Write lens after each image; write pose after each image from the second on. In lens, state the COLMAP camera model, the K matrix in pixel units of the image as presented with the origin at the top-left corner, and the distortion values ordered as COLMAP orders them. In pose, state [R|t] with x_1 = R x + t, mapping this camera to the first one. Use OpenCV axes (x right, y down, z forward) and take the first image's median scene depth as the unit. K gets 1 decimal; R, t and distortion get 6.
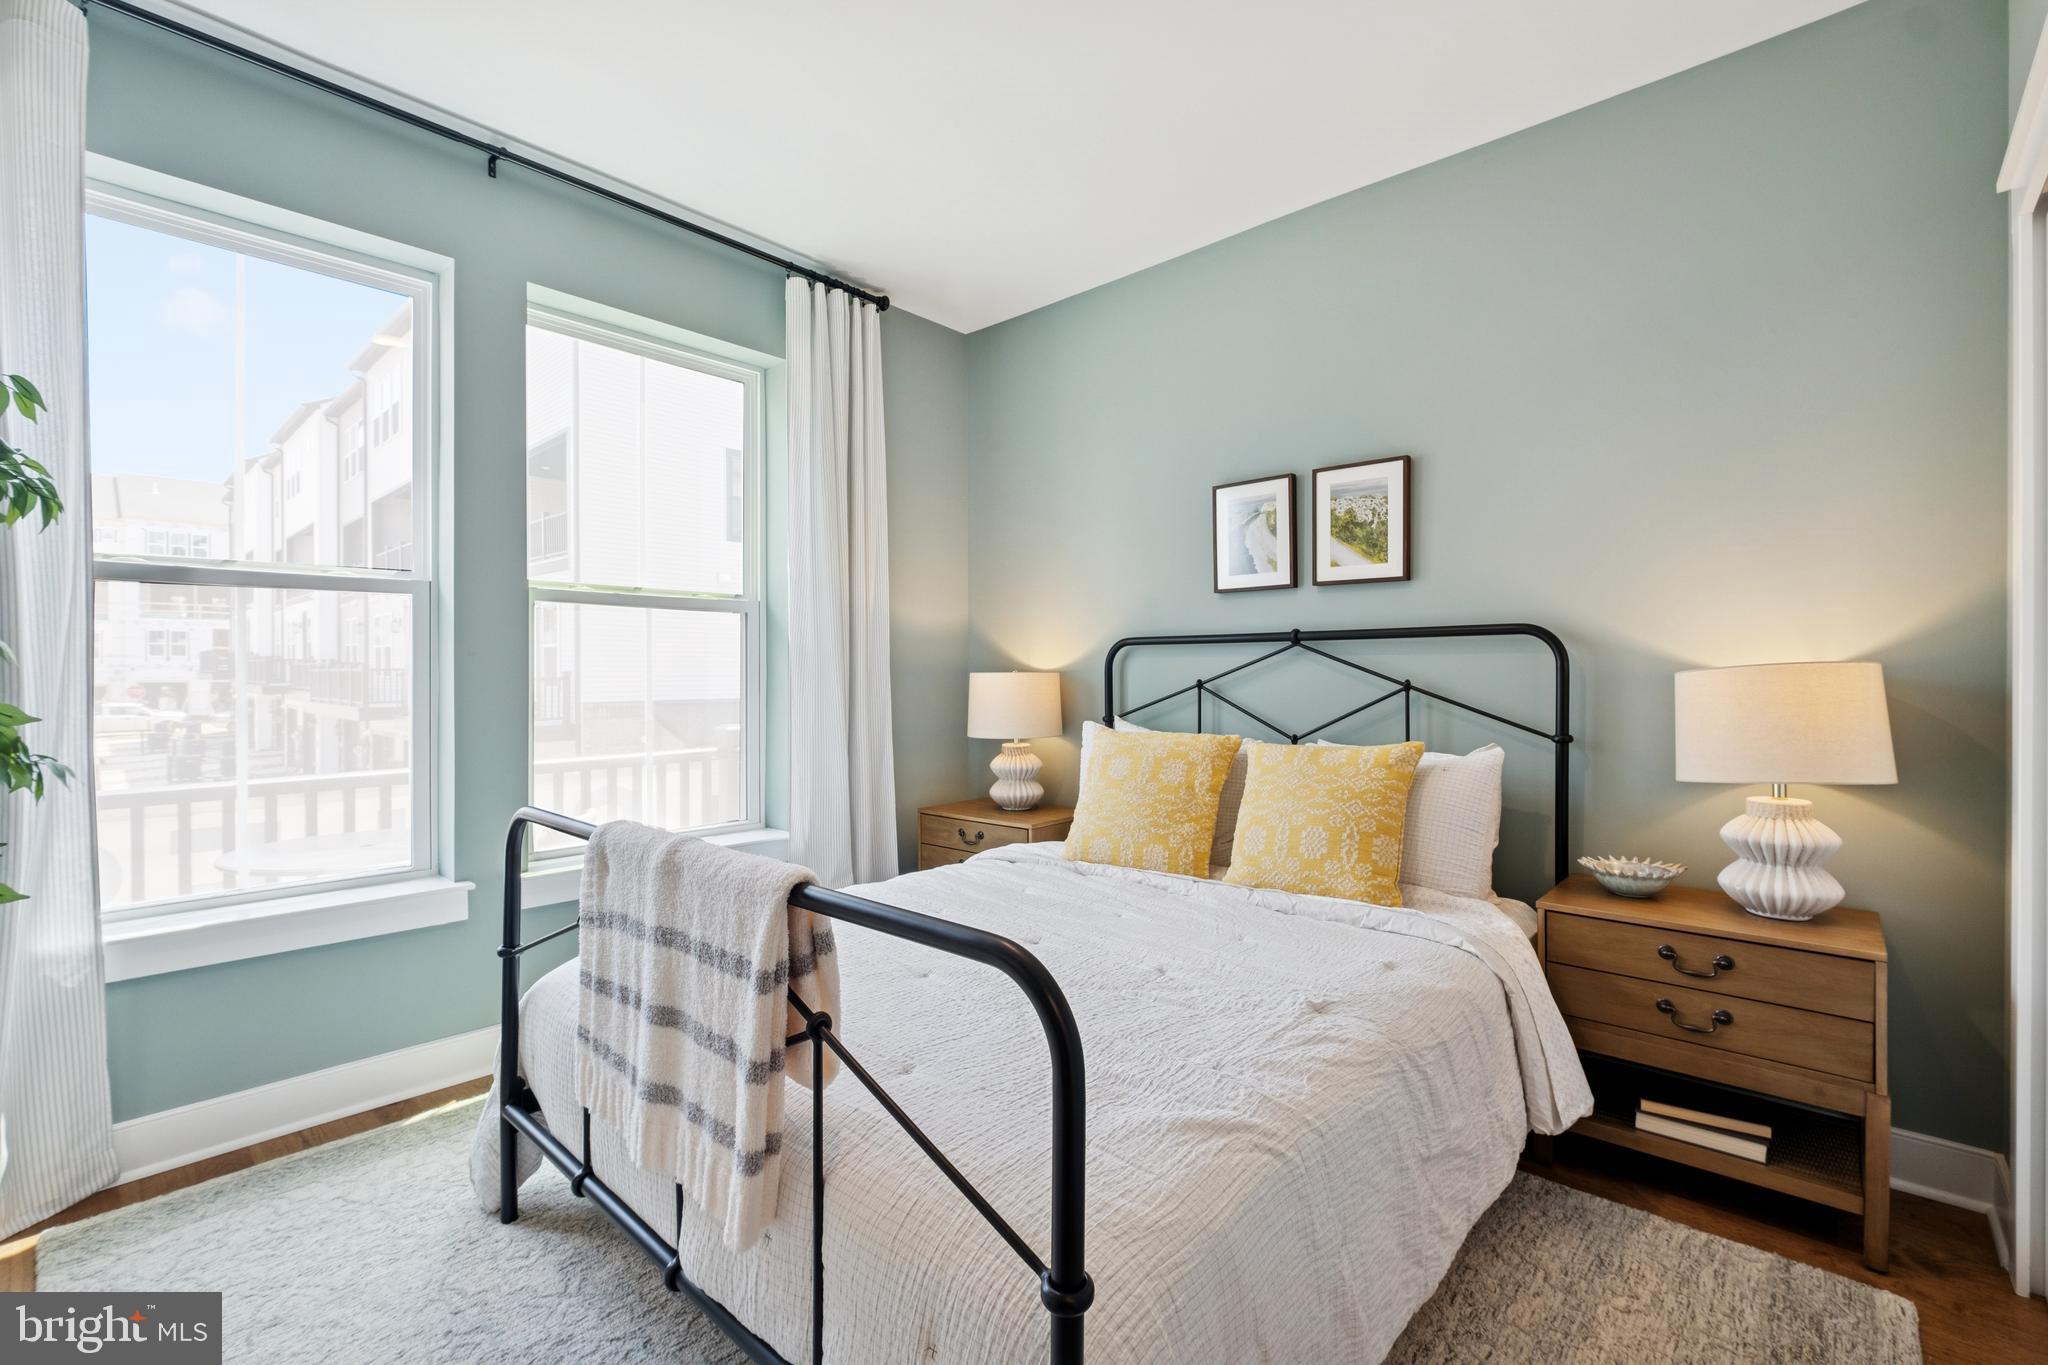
lens RADIAL K [[896.9, 0, 1035.0], [0, 896.9, 671.6], [0, 0, 1]] dist [-0.004526, -0.001225]
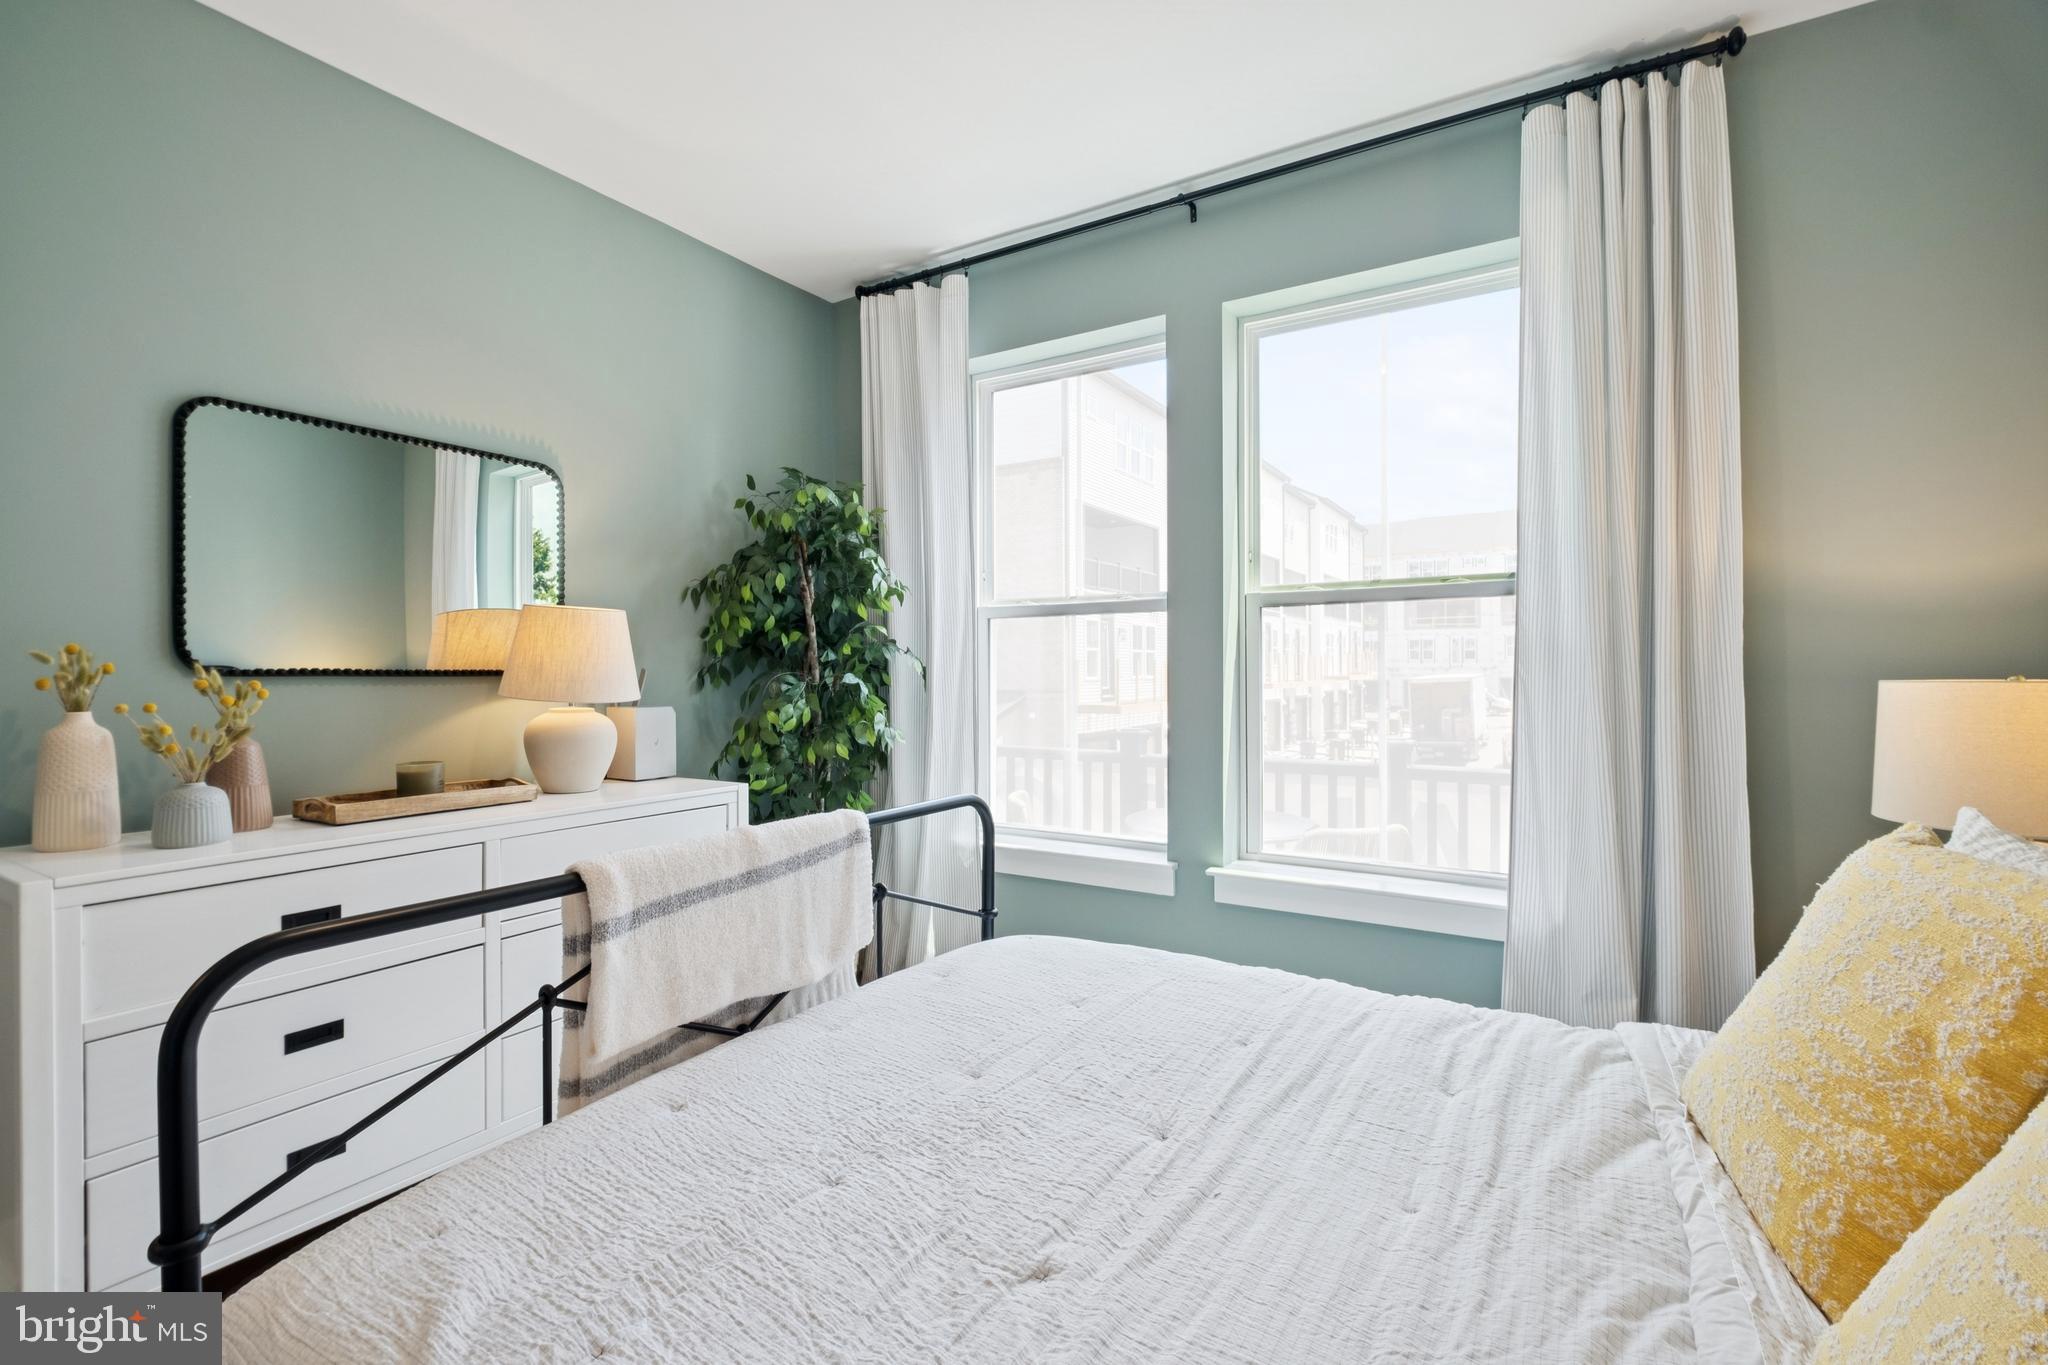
lens RADIAL K [[896.9, 0, 1037.5], [0, 896.9, 685.1], [0, 0, 1]] dist [-0.004526, -0.001225]
pose [[0.183069, 0.015211, -0.982982, 0.392228], [0.001892, 0.999873, 0.015825, -0.007187], [0.983098, -0.004757, 0.183017, 0.549861]]
